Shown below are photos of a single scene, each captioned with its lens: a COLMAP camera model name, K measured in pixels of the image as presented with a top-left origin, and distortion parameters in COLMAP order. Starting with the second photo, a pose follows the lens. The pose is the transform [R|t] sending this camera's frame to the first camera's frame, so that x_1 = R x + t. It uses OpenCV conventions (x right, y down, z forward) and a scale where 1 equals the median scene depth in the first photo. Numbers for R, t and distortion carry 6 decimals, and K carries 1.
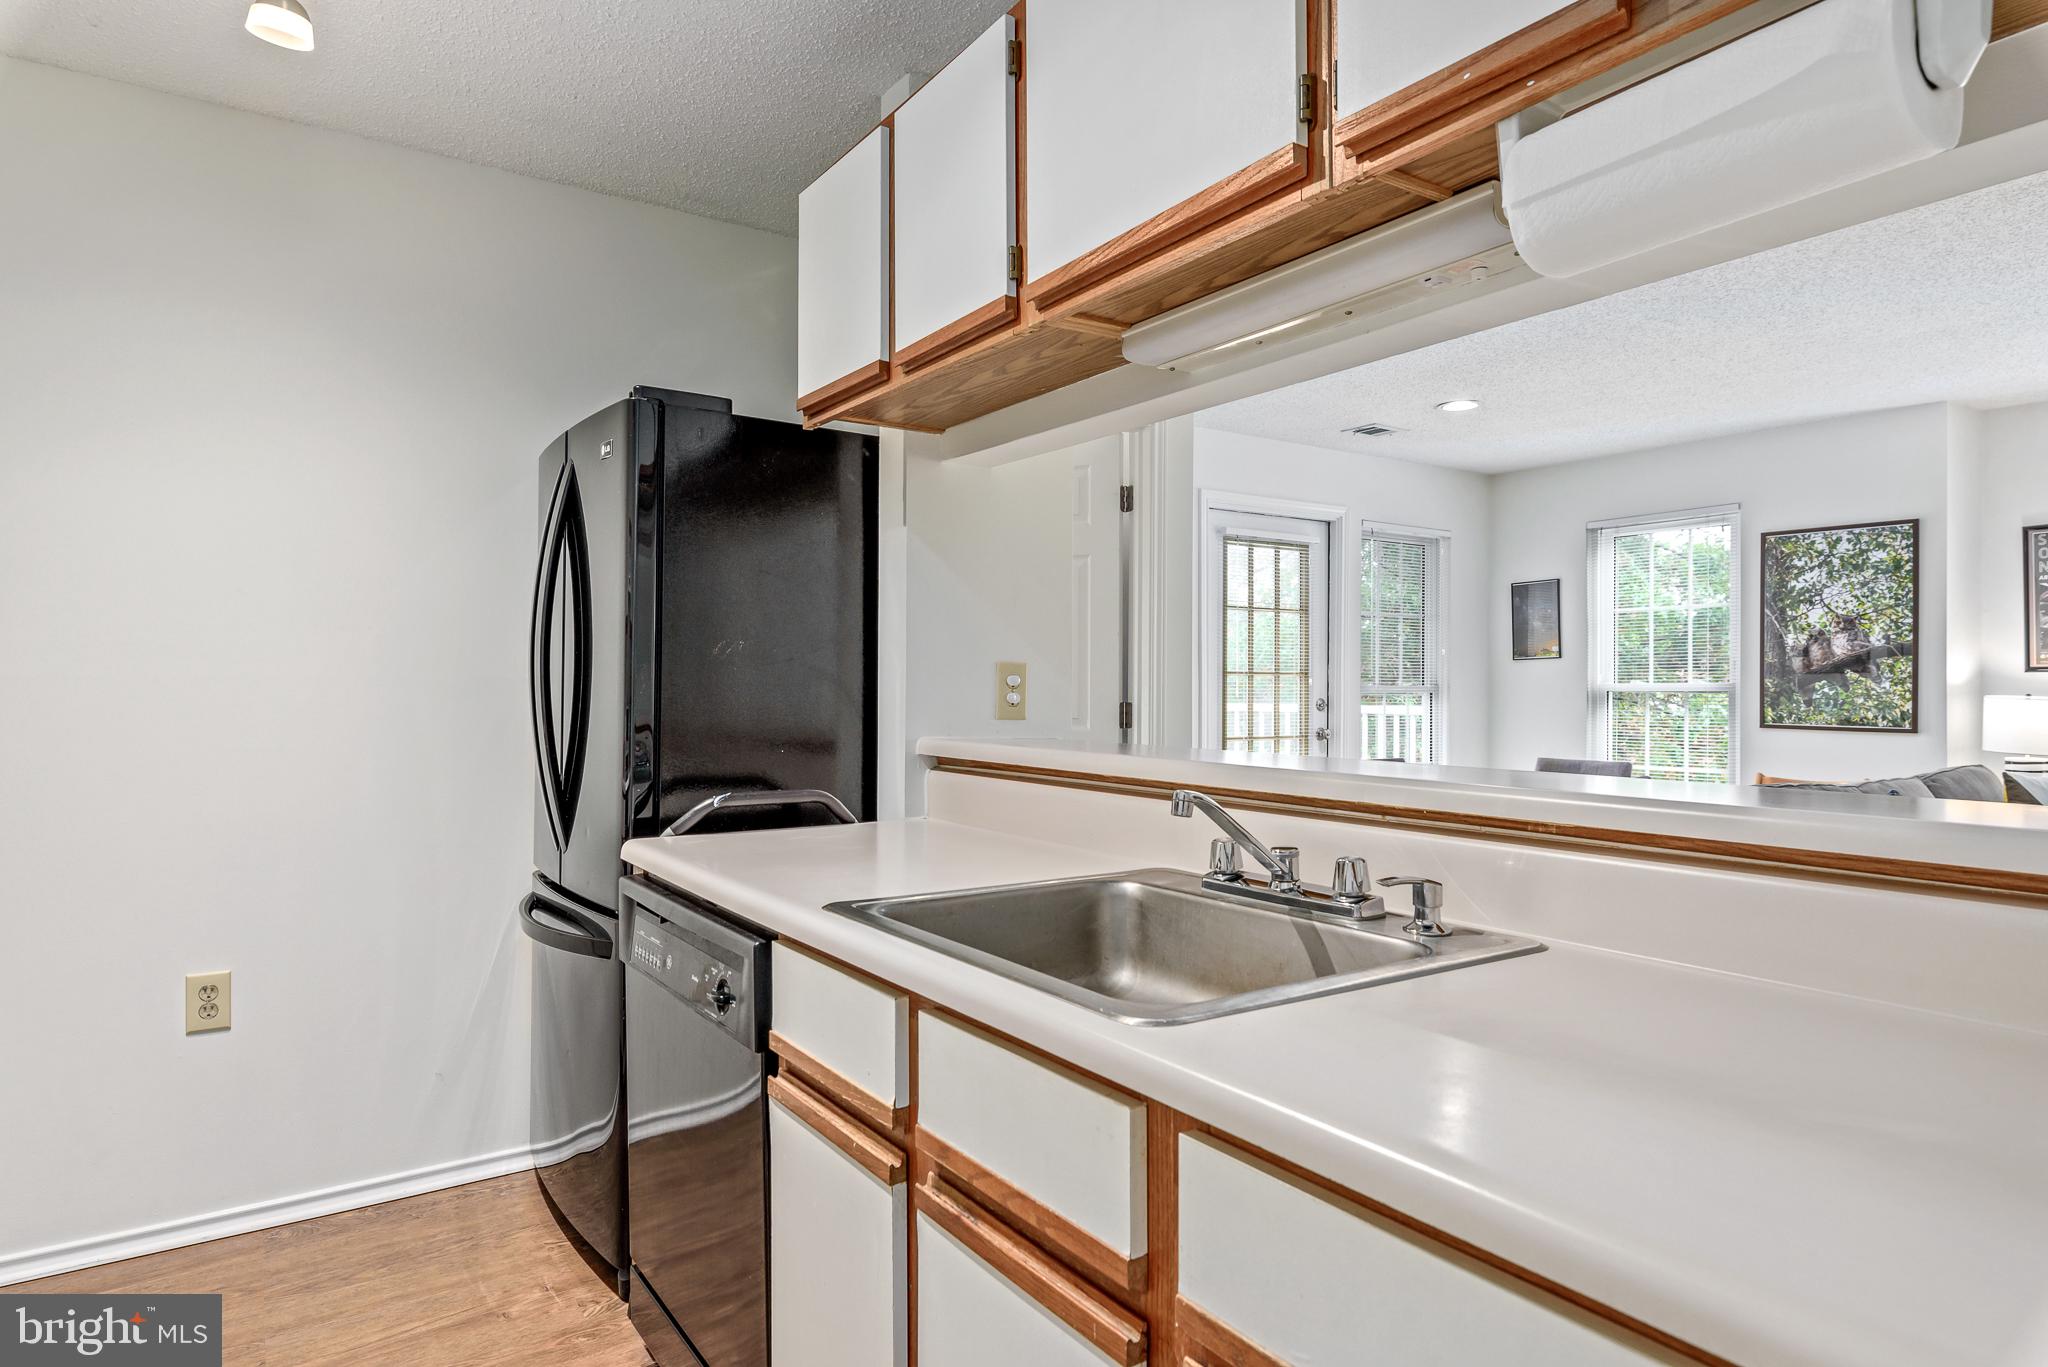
lens RADIAL K [[1162.5, 0, 1024.0], [0, 1162.5, 683.5], [0, 0, 1]] dist [-0.002379, -0.000714]
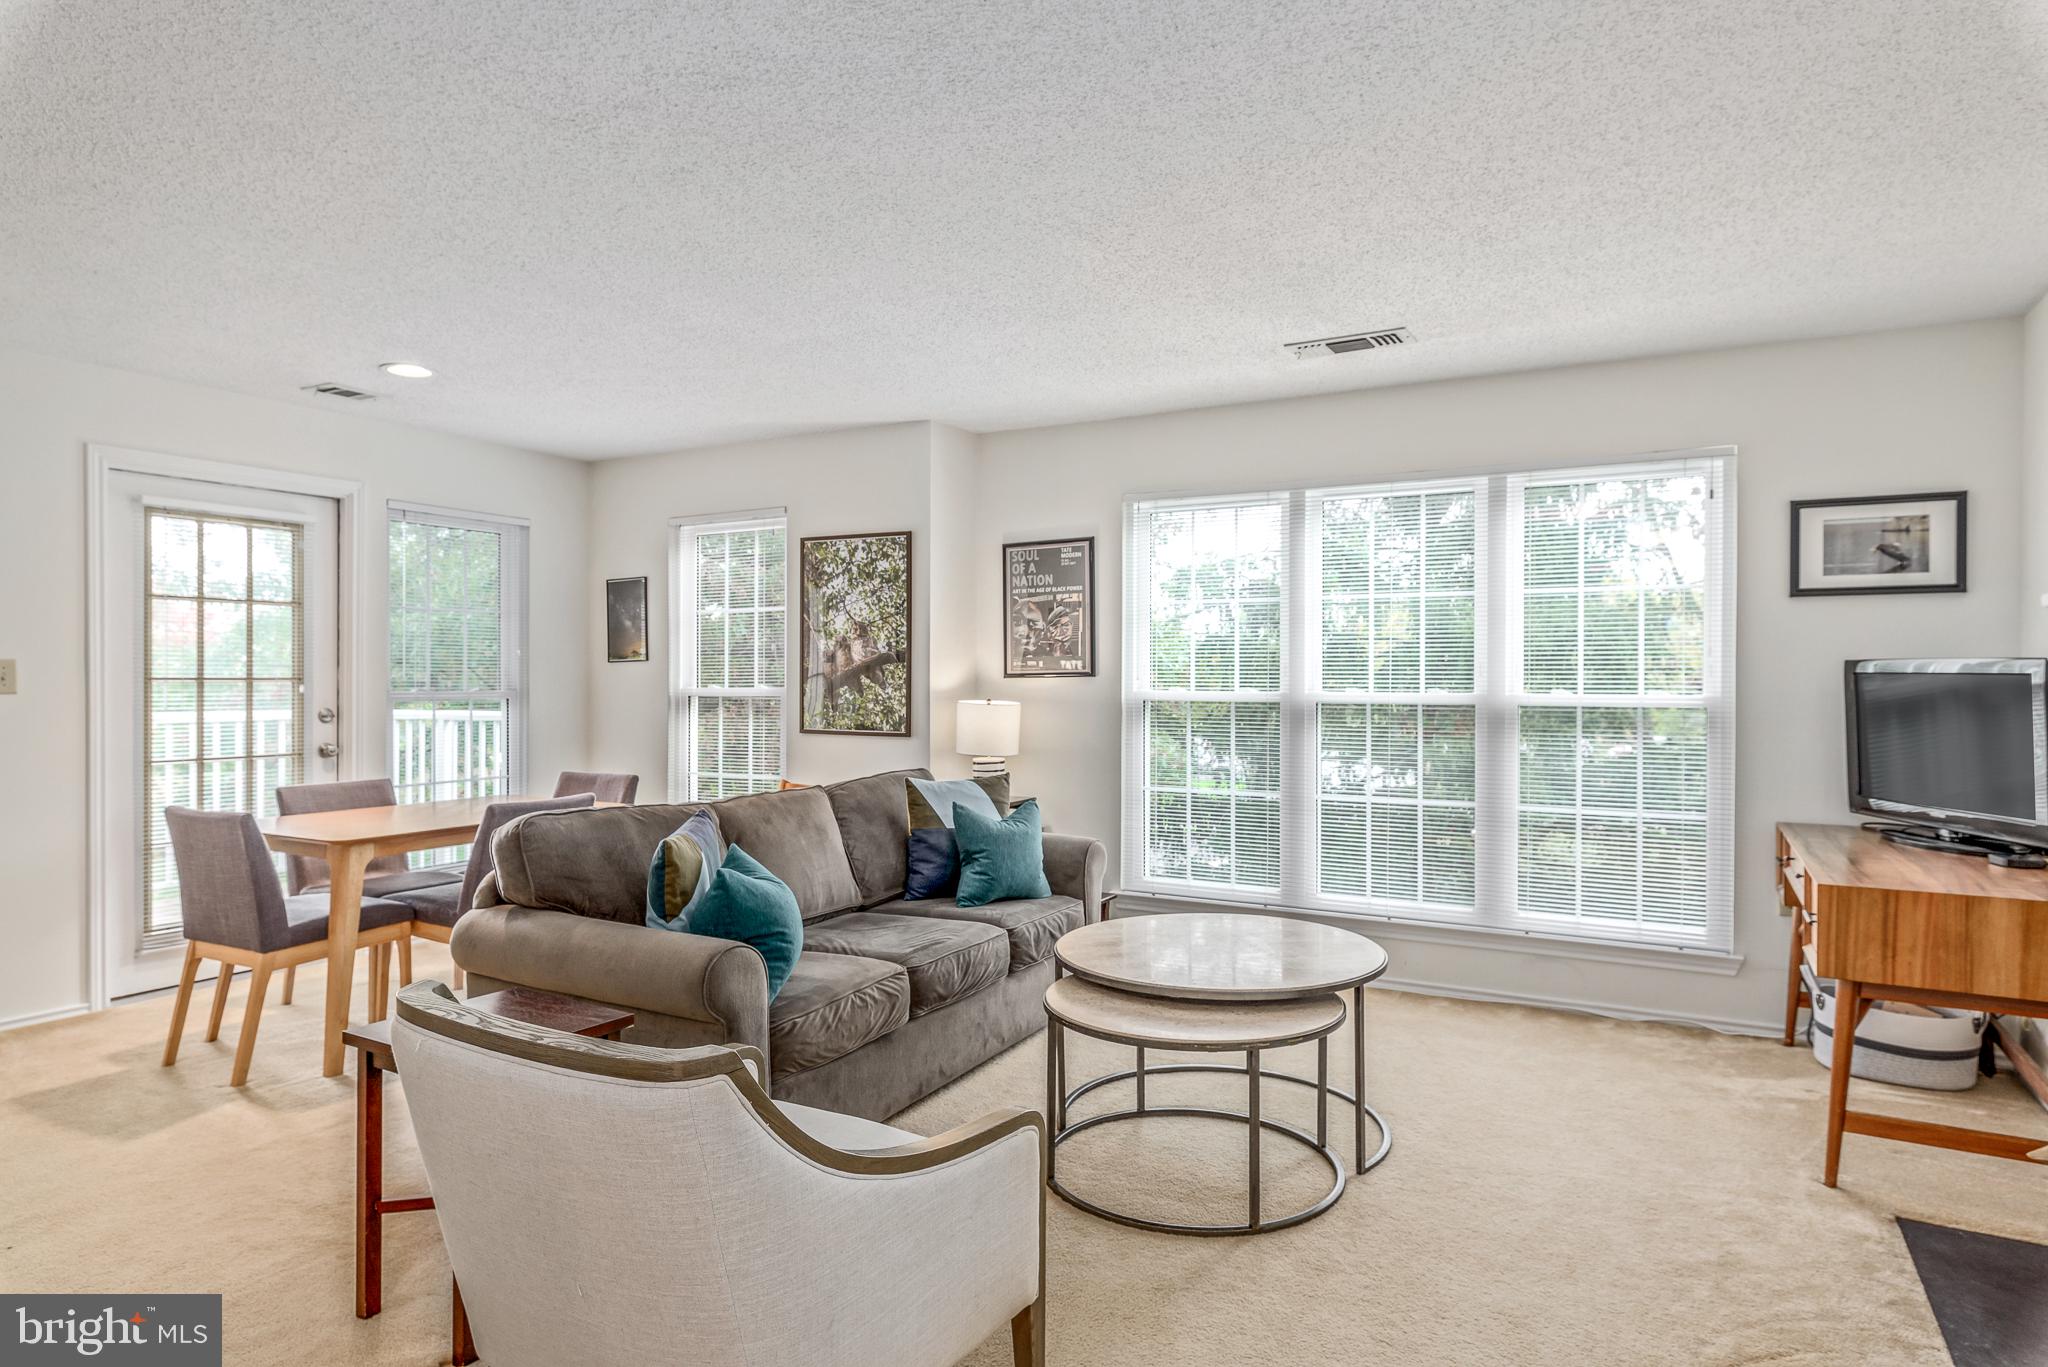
lens RADIAL K [[1176.2, 0, 1028.3], [0, 1176.2, 682.7], [0, 0, 1]] dist [-0.002062, 0.000550]
pose [[0.887640, -0.004152, 0.460520, 0.375665], [0.000952, 0.999974, 0.007181, -0.013297], [-0.460538, -0.005935, 0.887620, 0.012667]]
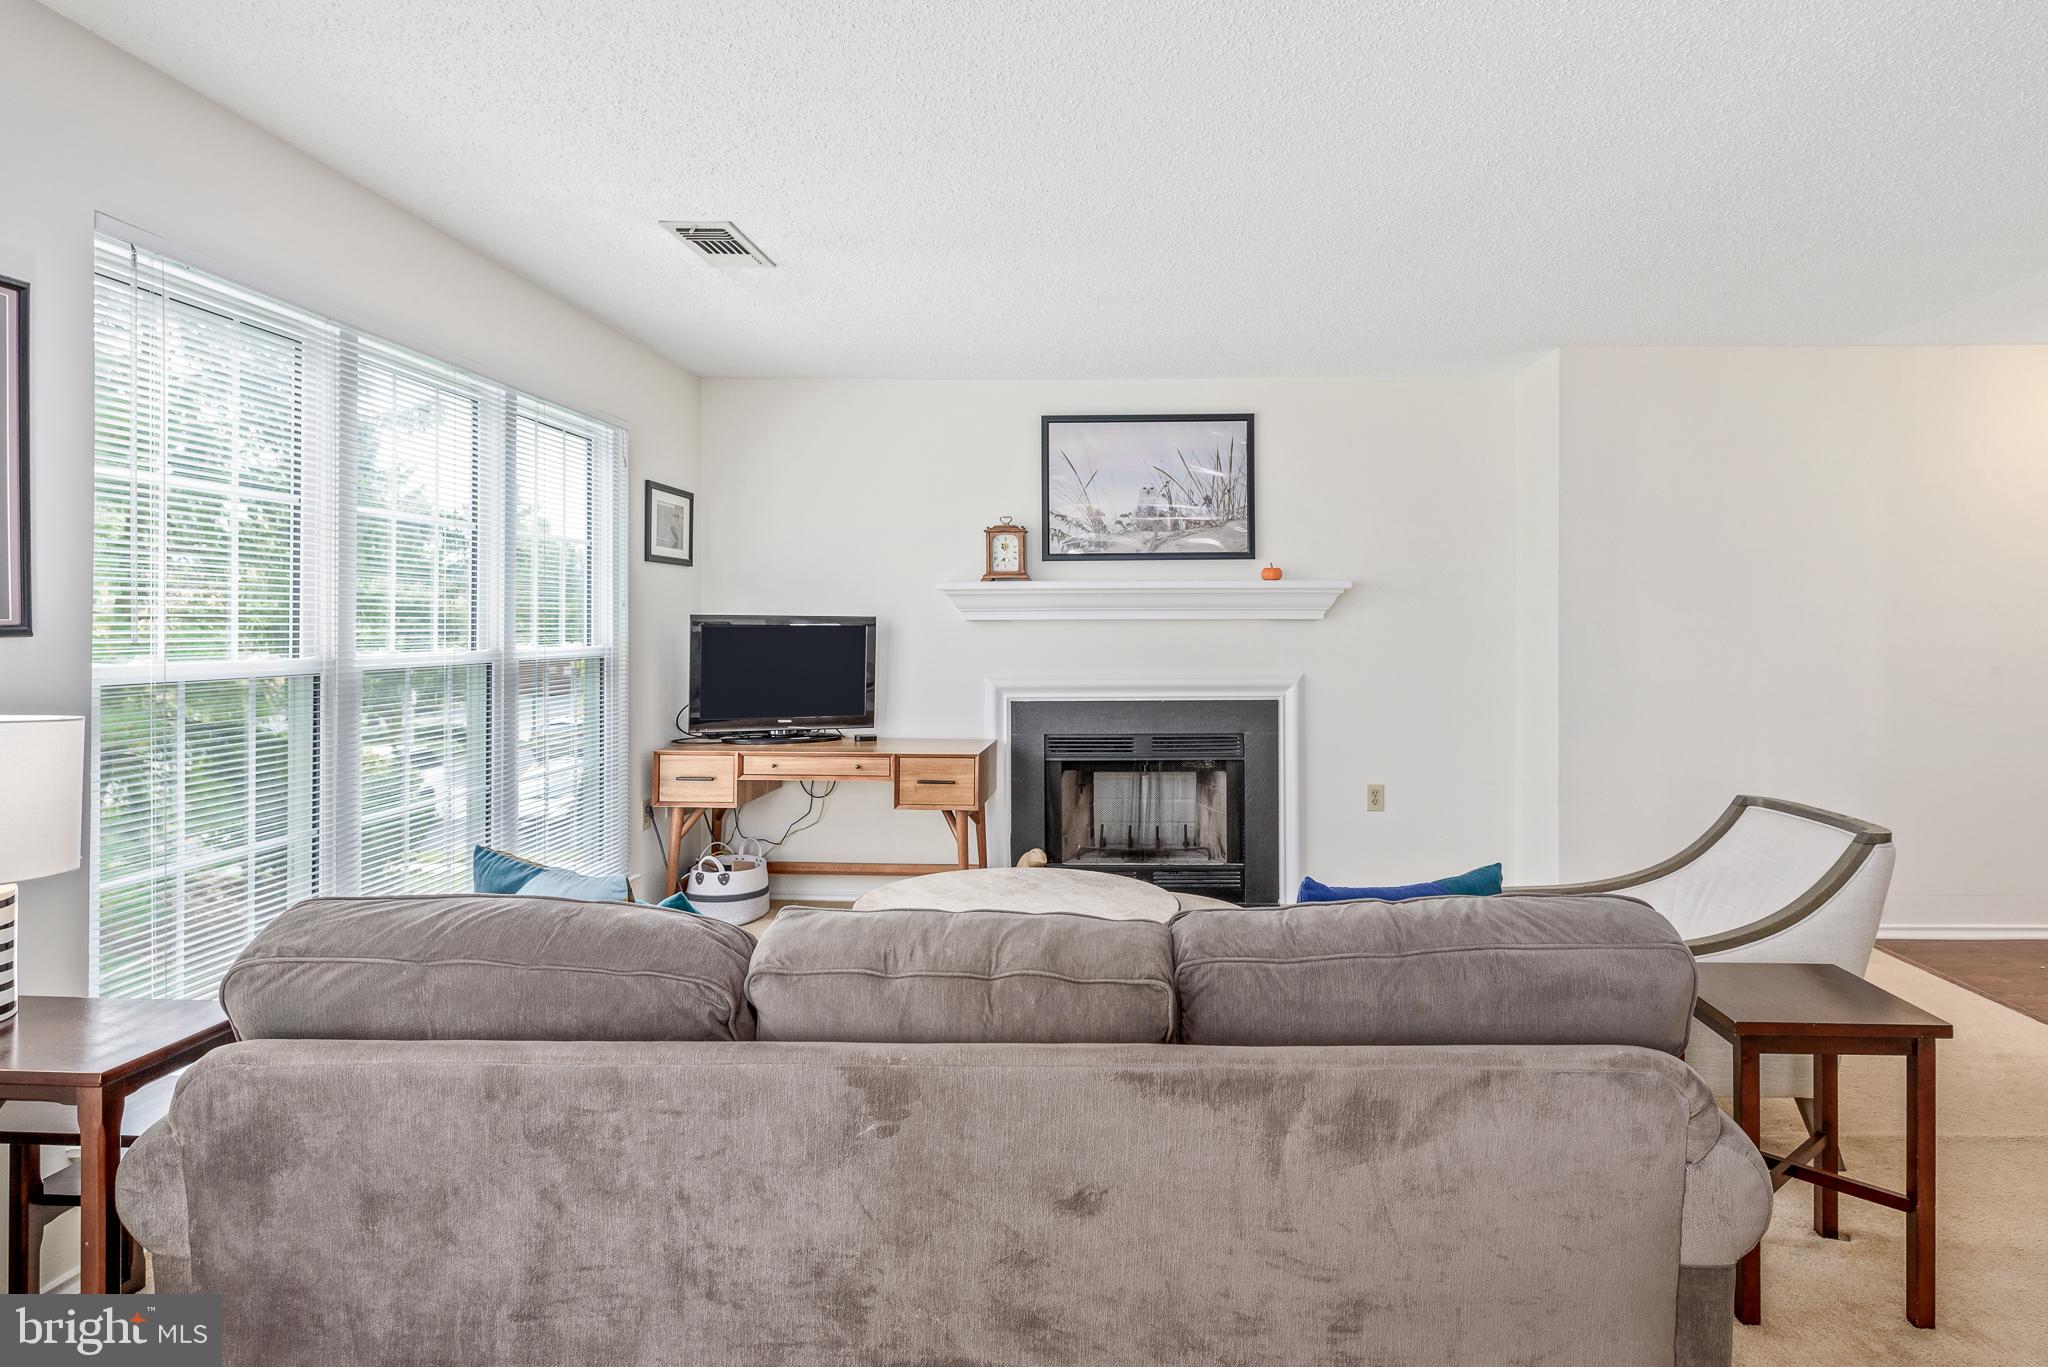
lens RADIAL K [[1165.5, 0, 1110.8], [0, 1165.5, 618.4], [0, 0, 1]] dist [-0.000686, -0.000158]
pose [[-0.817882, -0.001899, 0.575383, 0.355970], [-0.004283, 0.999987, -0.002788, -0.018024], [-0.575370, -0.004744, -0.817879, 1.035429]]
